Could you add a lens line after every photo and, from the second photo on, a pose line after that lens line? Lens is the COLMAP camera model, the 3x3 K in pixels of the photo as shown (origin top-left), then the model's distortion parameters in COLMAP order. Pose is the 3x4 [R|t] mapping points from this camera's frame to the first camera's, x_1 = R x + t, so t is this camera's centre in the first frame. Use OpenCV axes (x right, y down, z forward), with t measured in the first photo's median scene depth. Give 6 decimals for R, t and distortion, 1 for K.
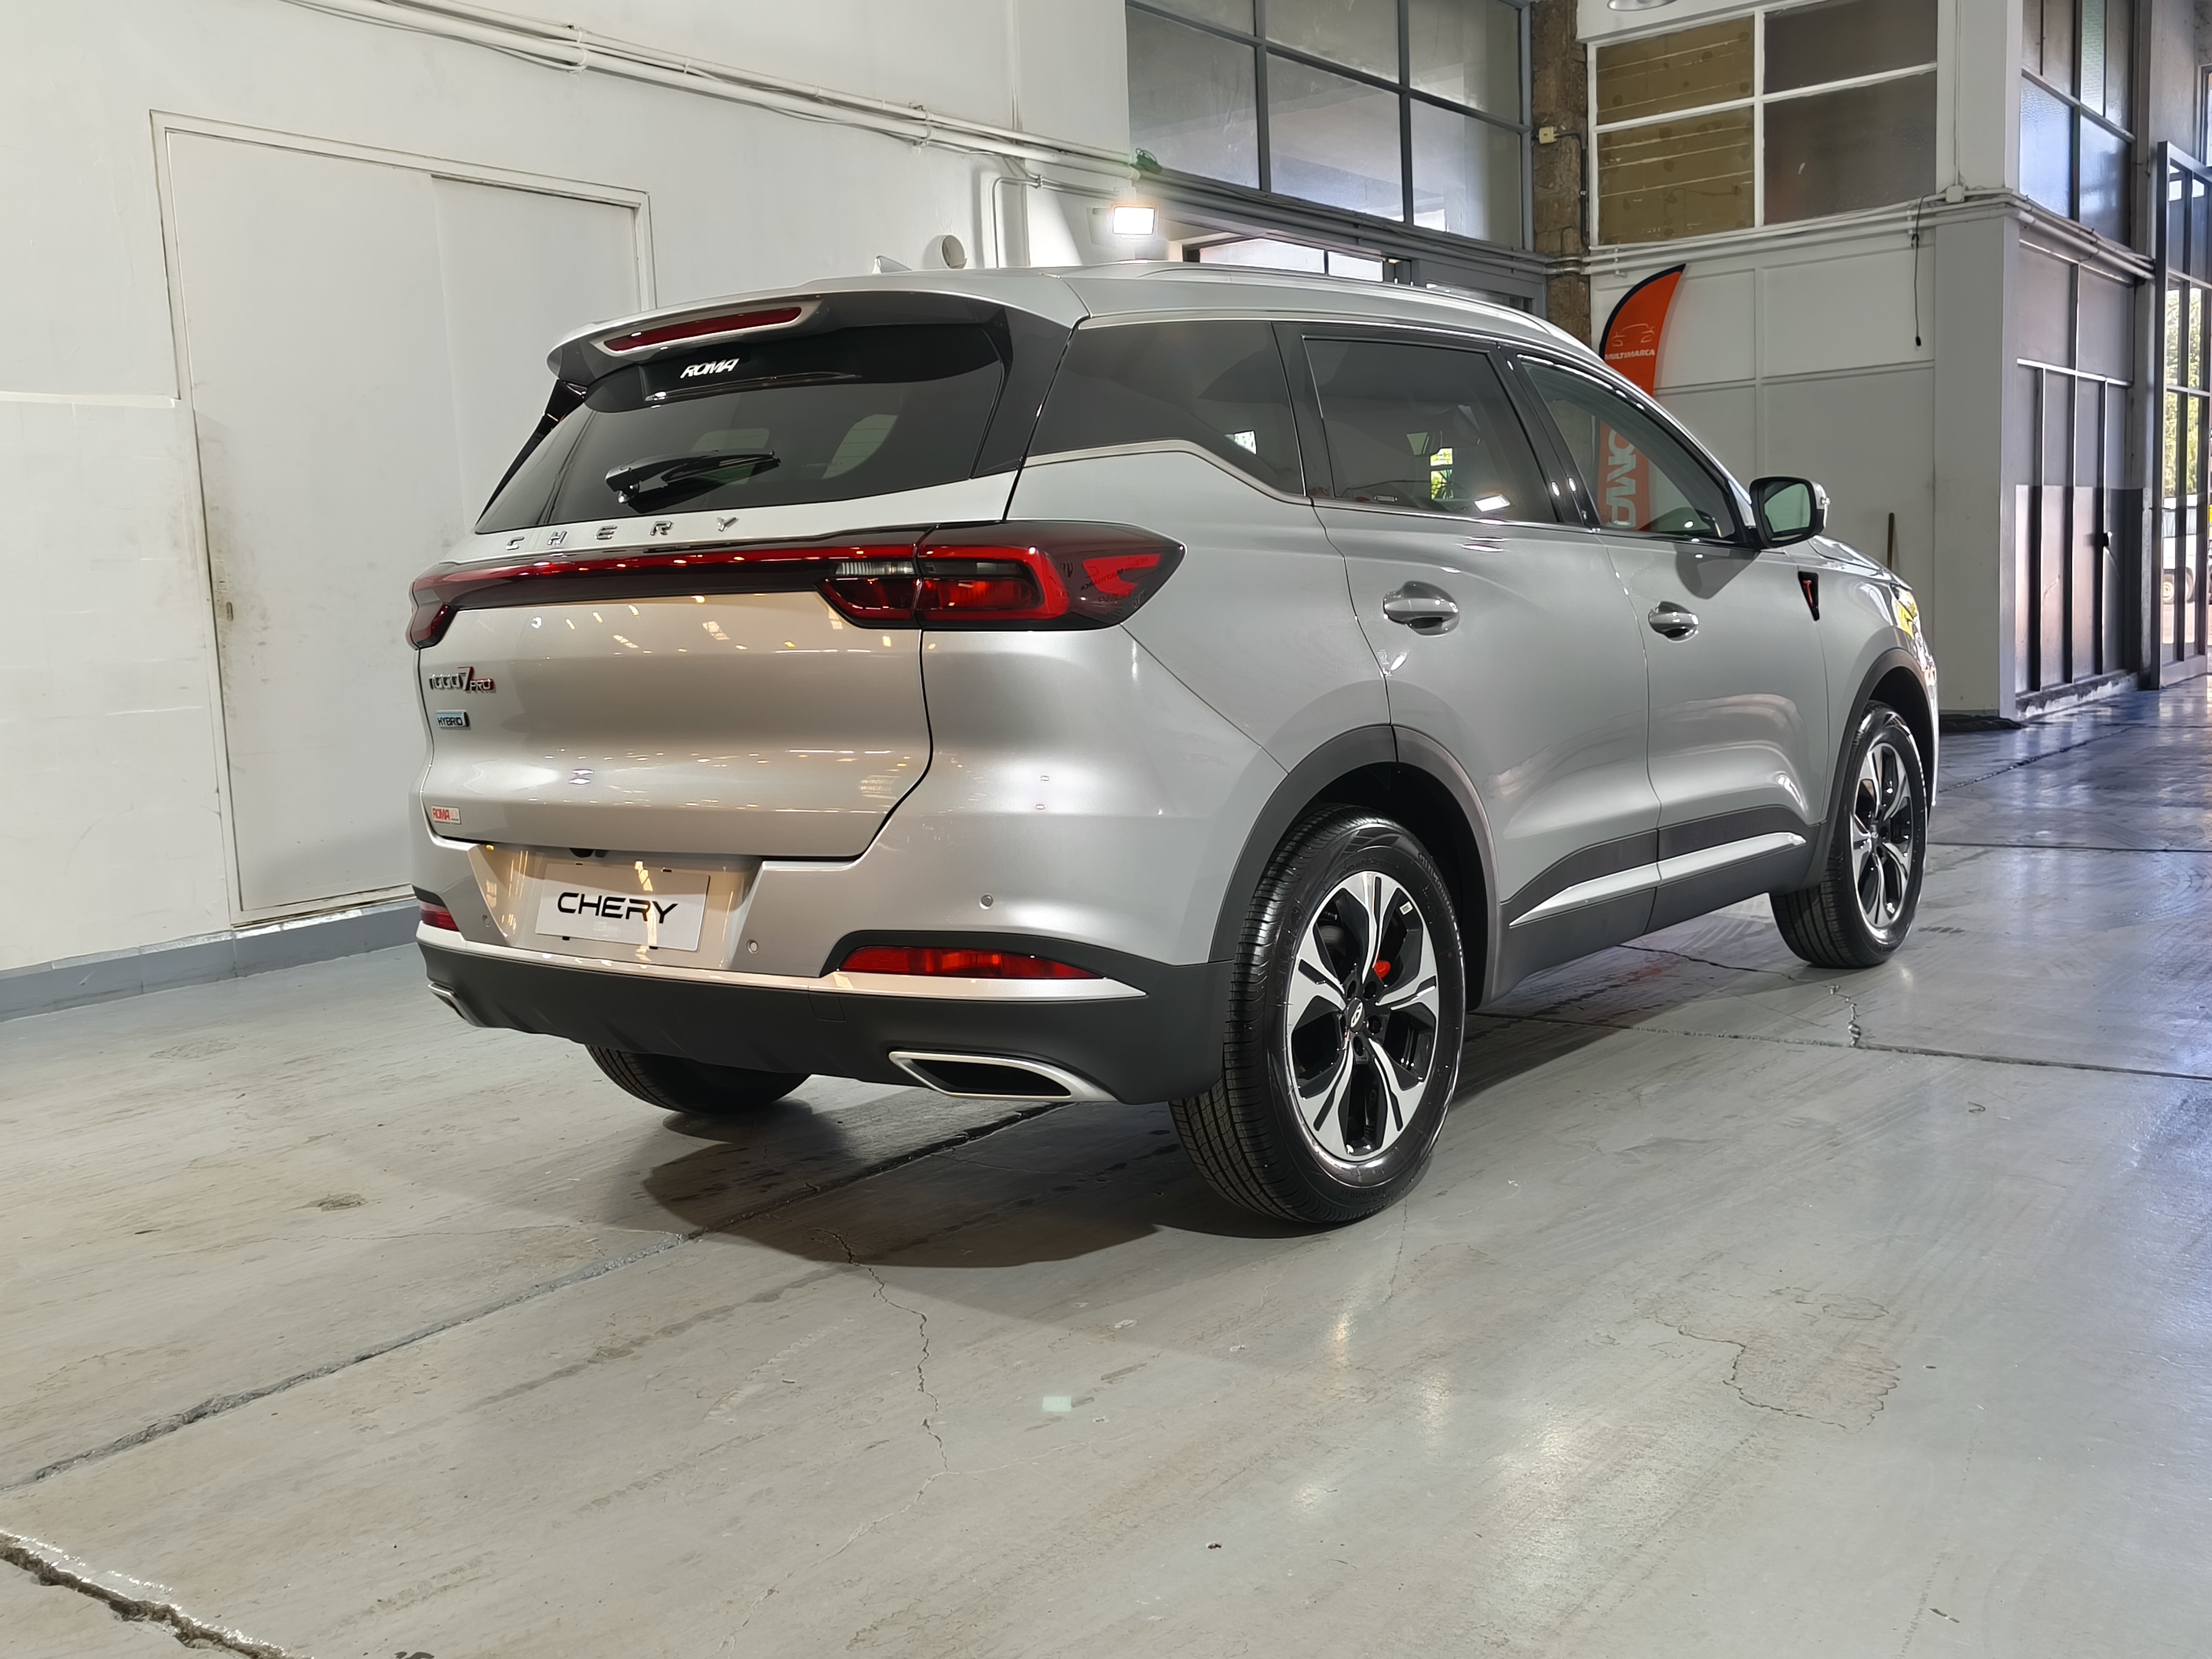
lens RADIAL K [[2135.7, 0, 1106.0], [0, 2135.7, 829.5], [0, 0, 1]] dist [0.060877, 0.001215]
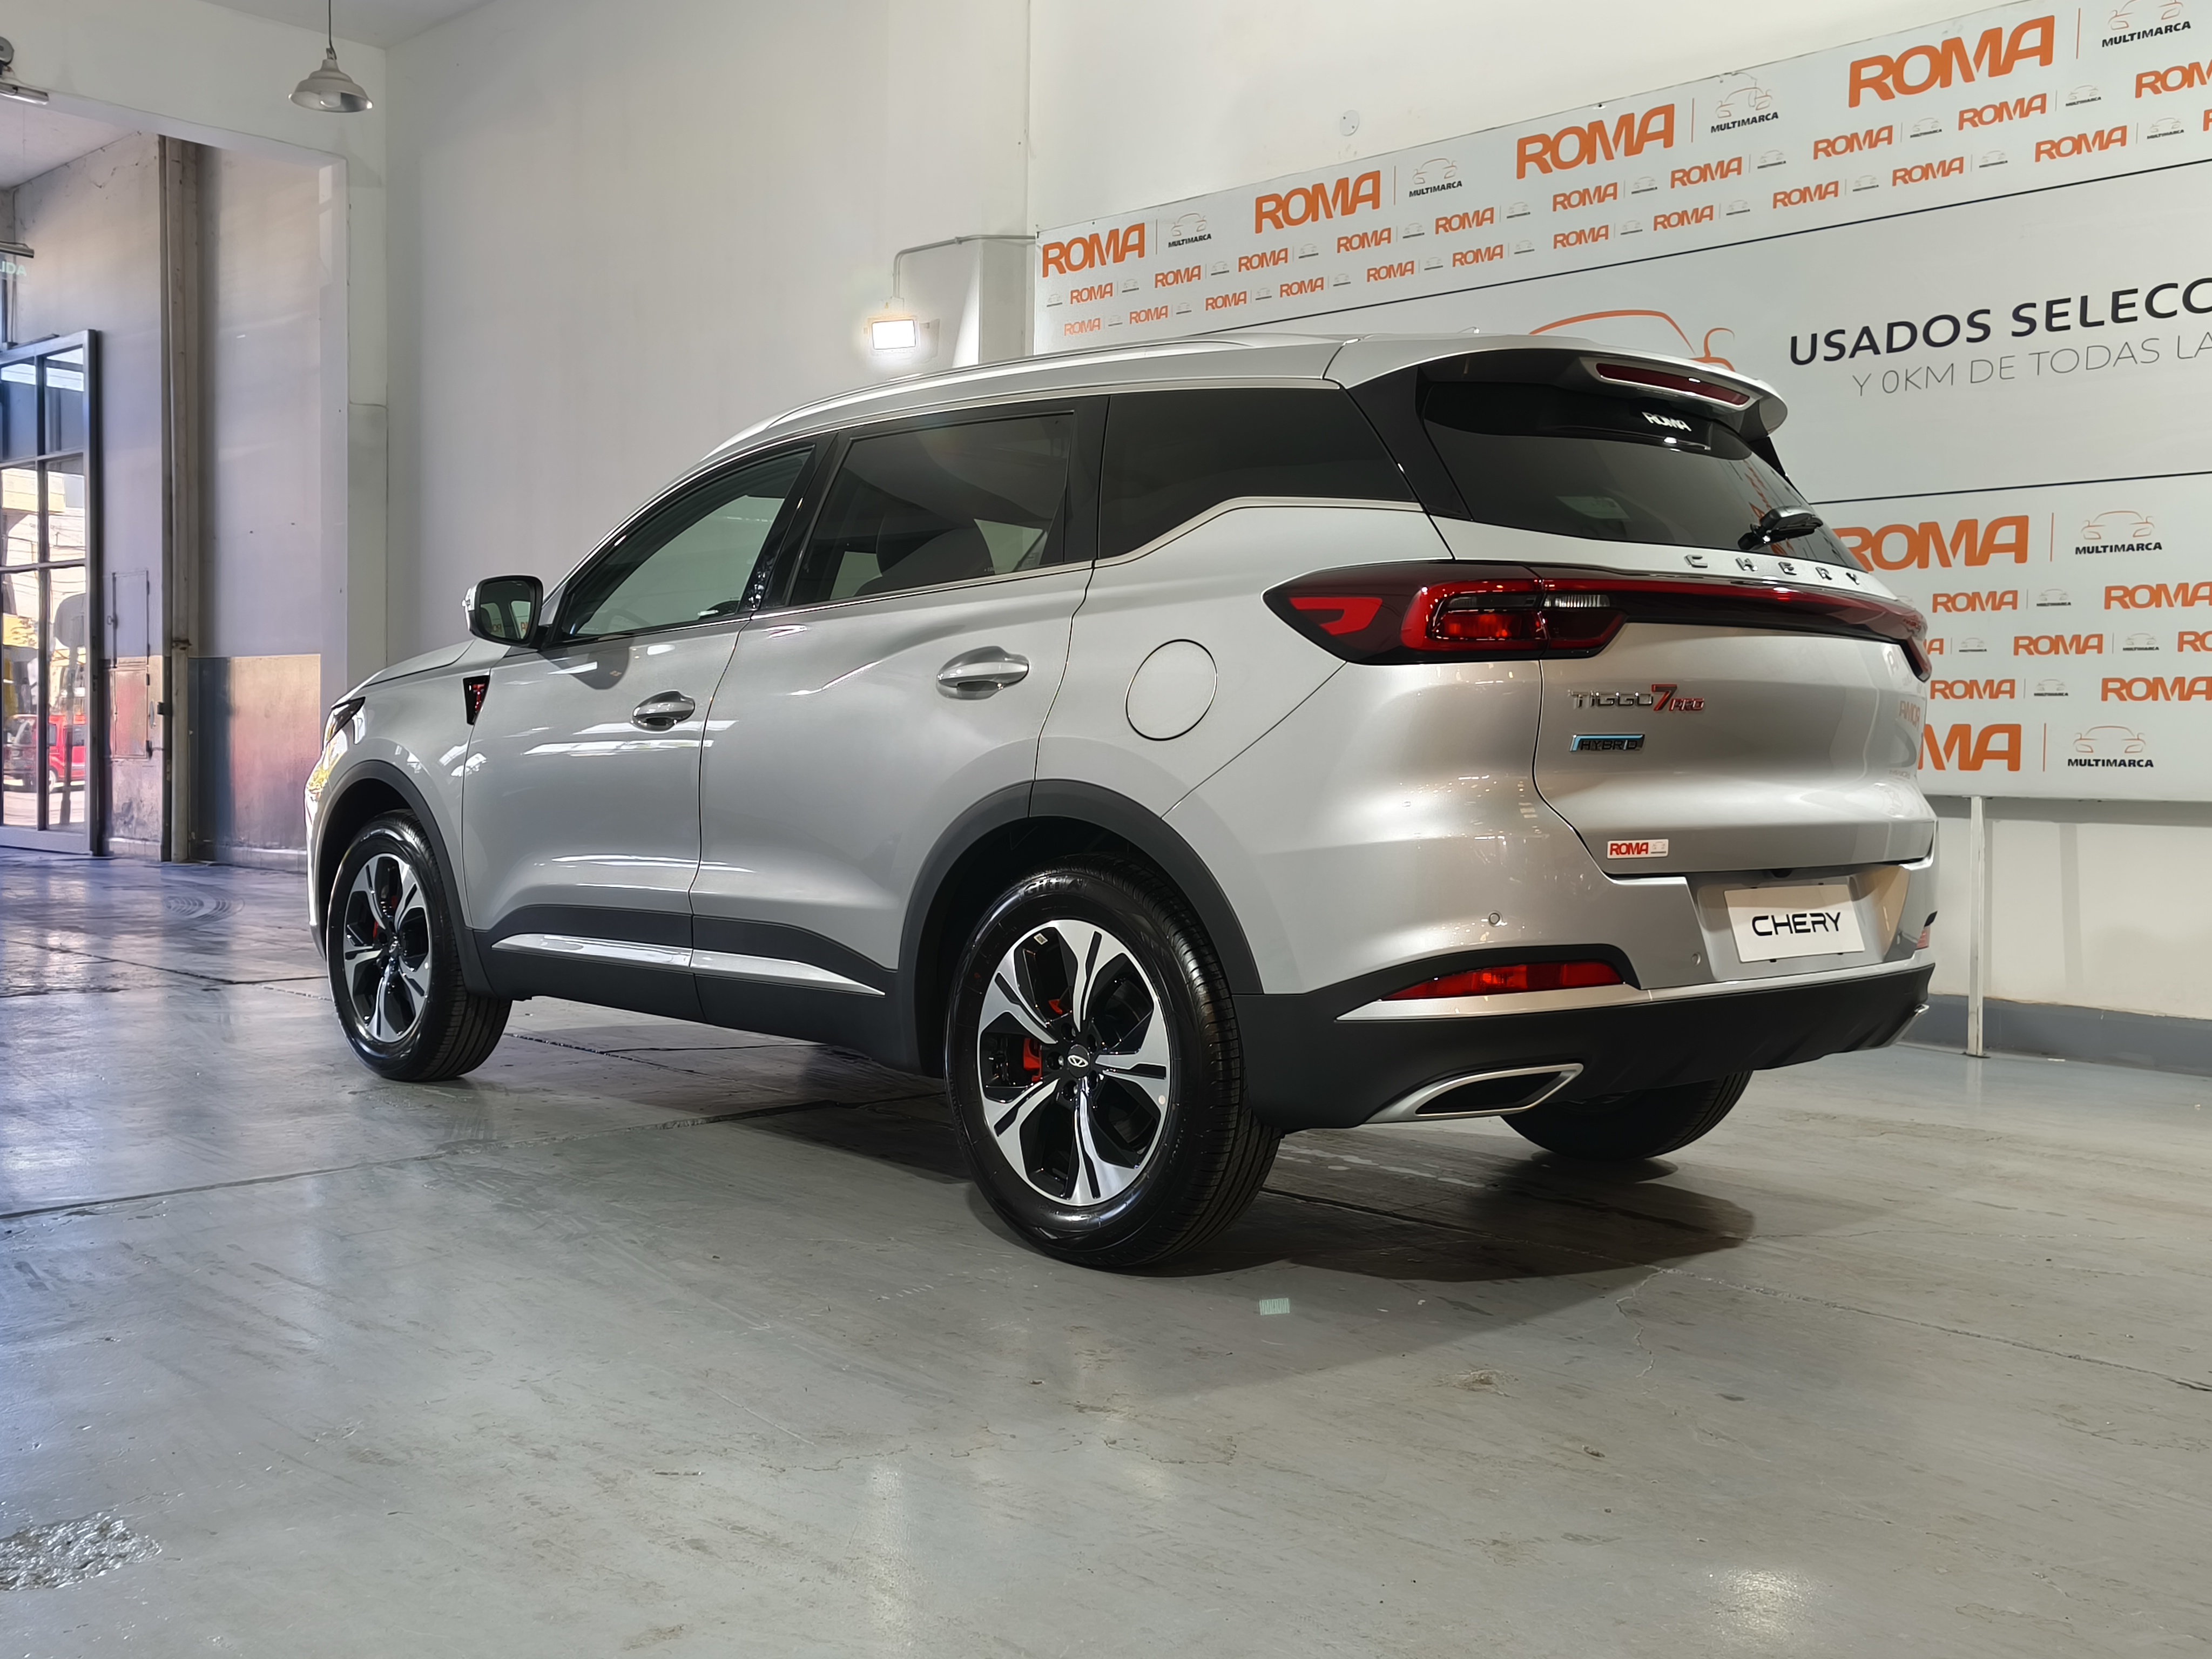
lens RADIAL K [[2181.2, 0, 1089.7], [0, 2181.2, 830.5], [0, 0, 1]] dist [0.011757, 0.118253]
pose [[0.131004, 0.011341, 0.991317, -1.290601], [0.088737, 0.995787, -0.023119, -0.014517], [-0.987402, 0.090996, 0.129446, 1.159907]]
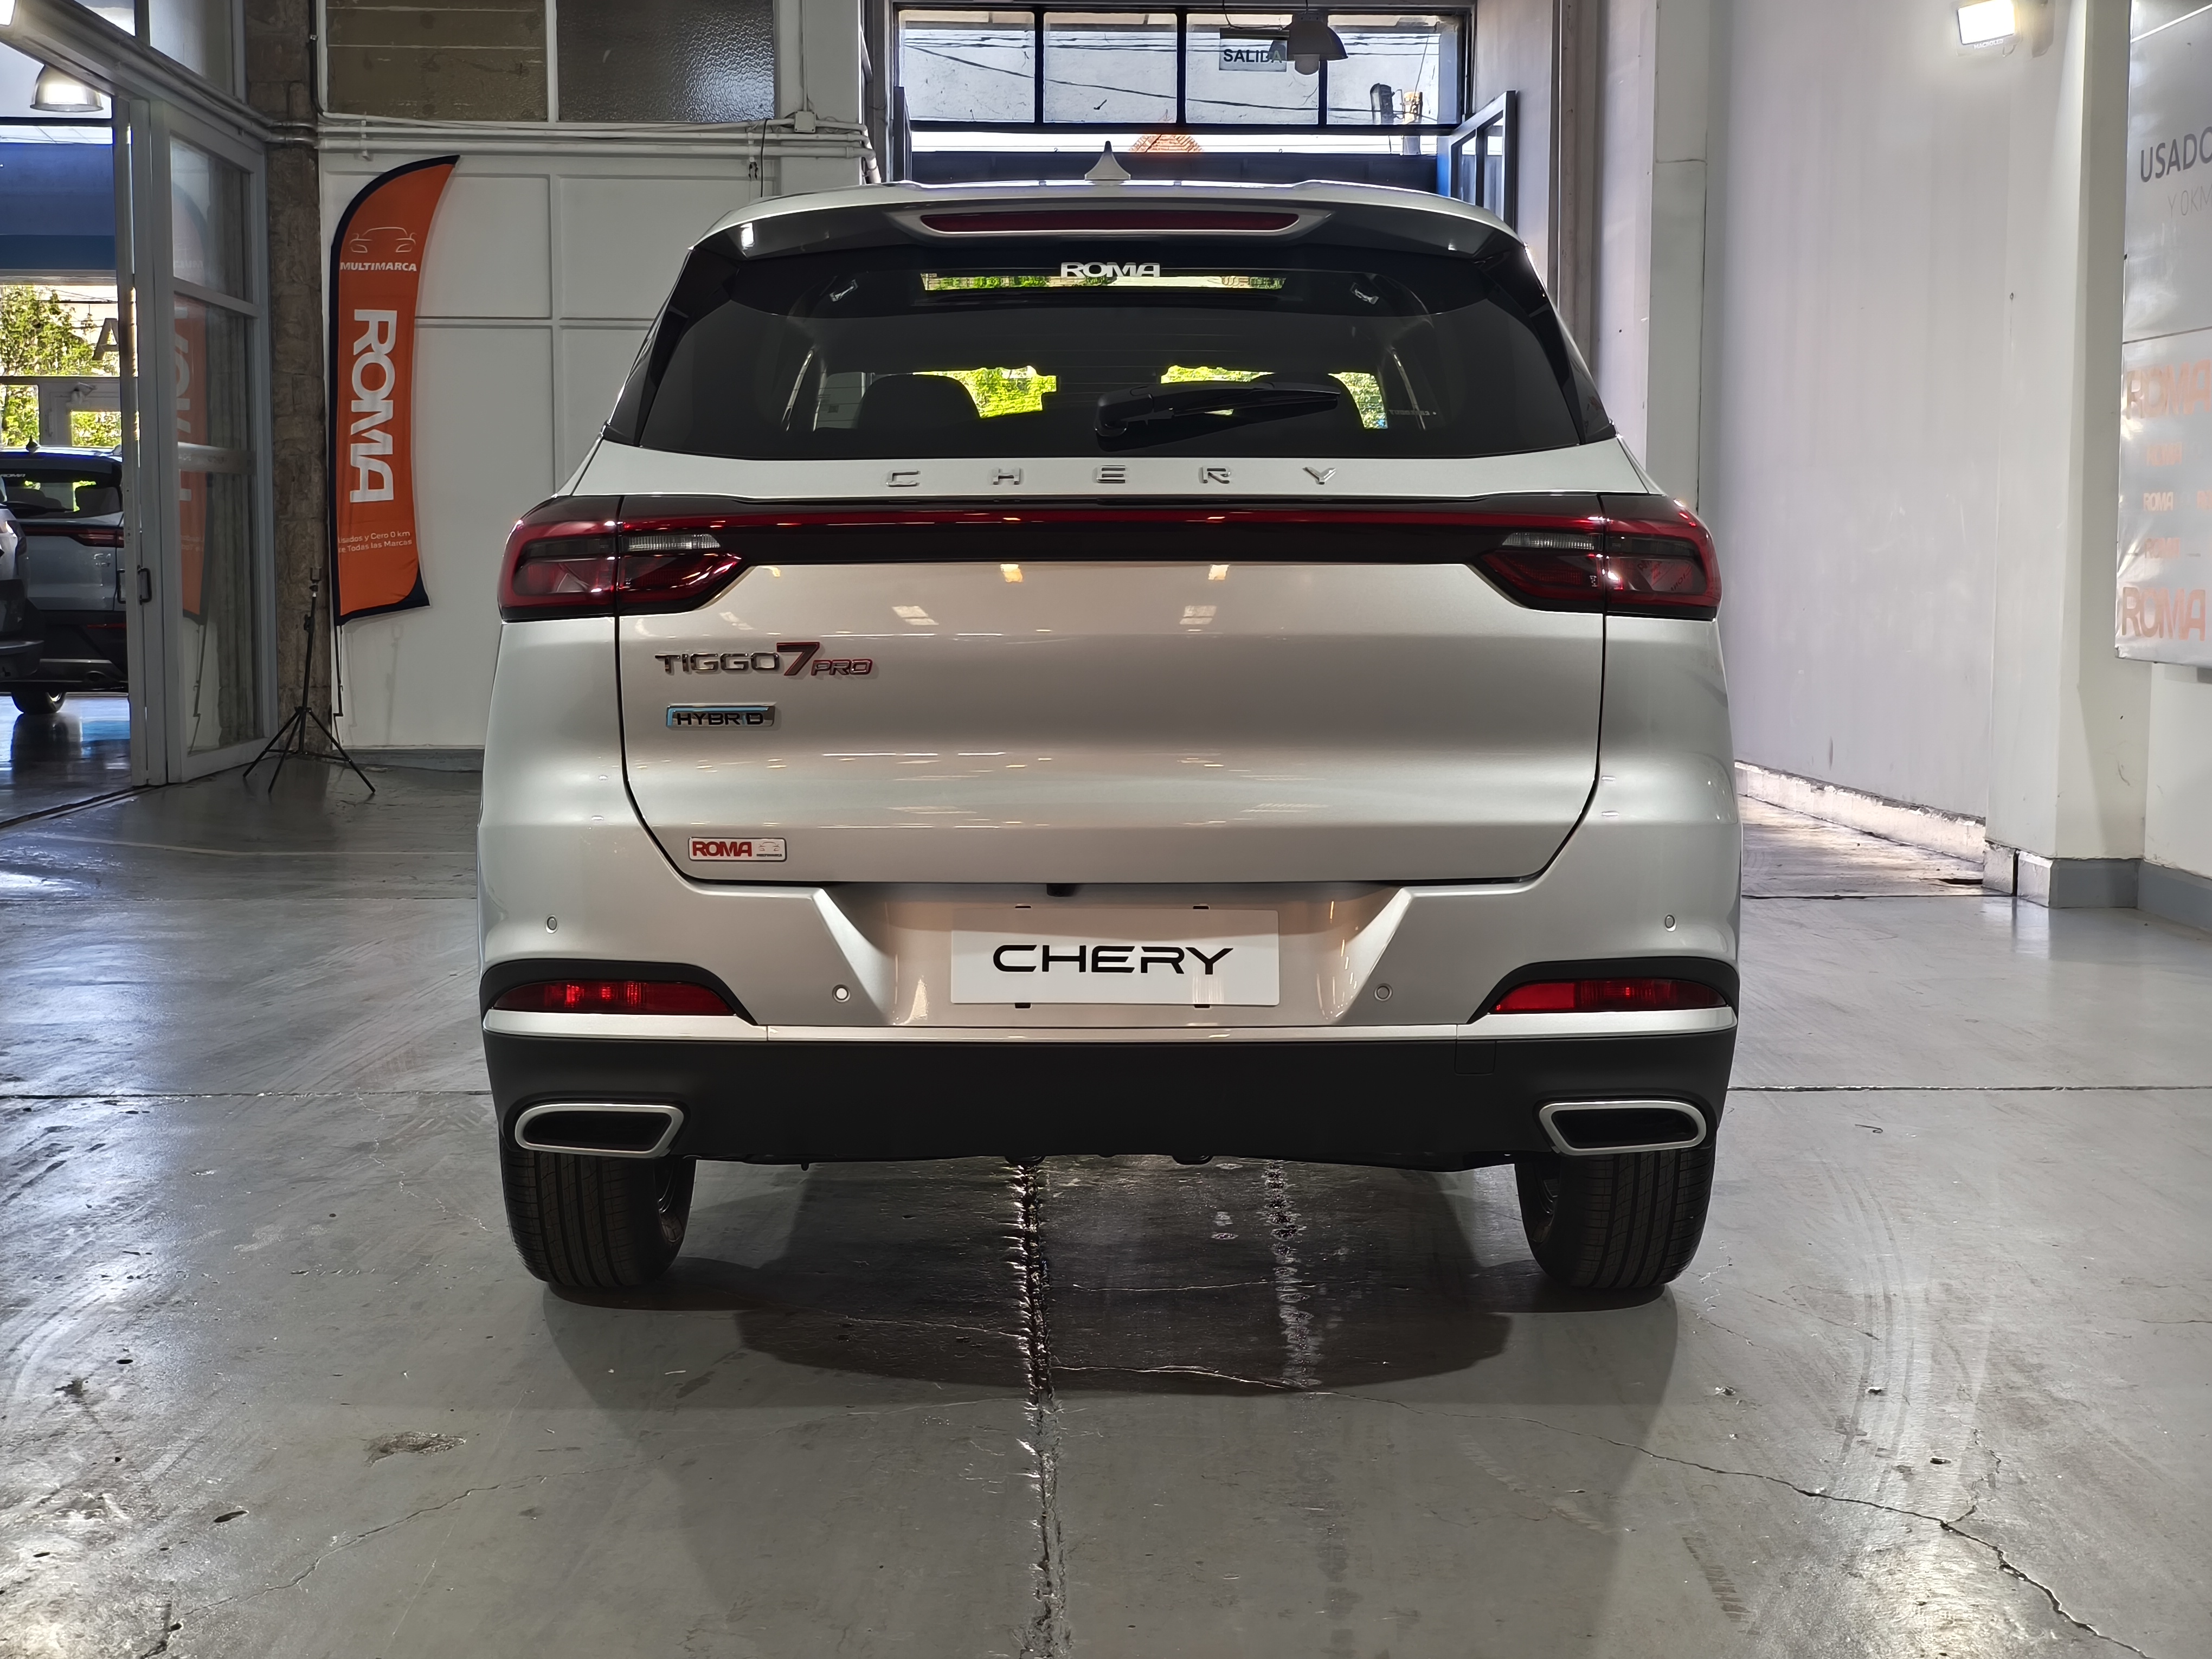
lens RADIAL K [[3058.7, 0, 1106.0], [0, 3058.7, 829.5], [0, 0, 1]] dist [-0.016905, 0.384595]
pose [[0.773253, -0.010856, 0.634004, -0.895825], [0.032211, 0.999235, -0.022175, 0.013575], [-0.633279, 0.037569, 0.773011, 0.145957]]
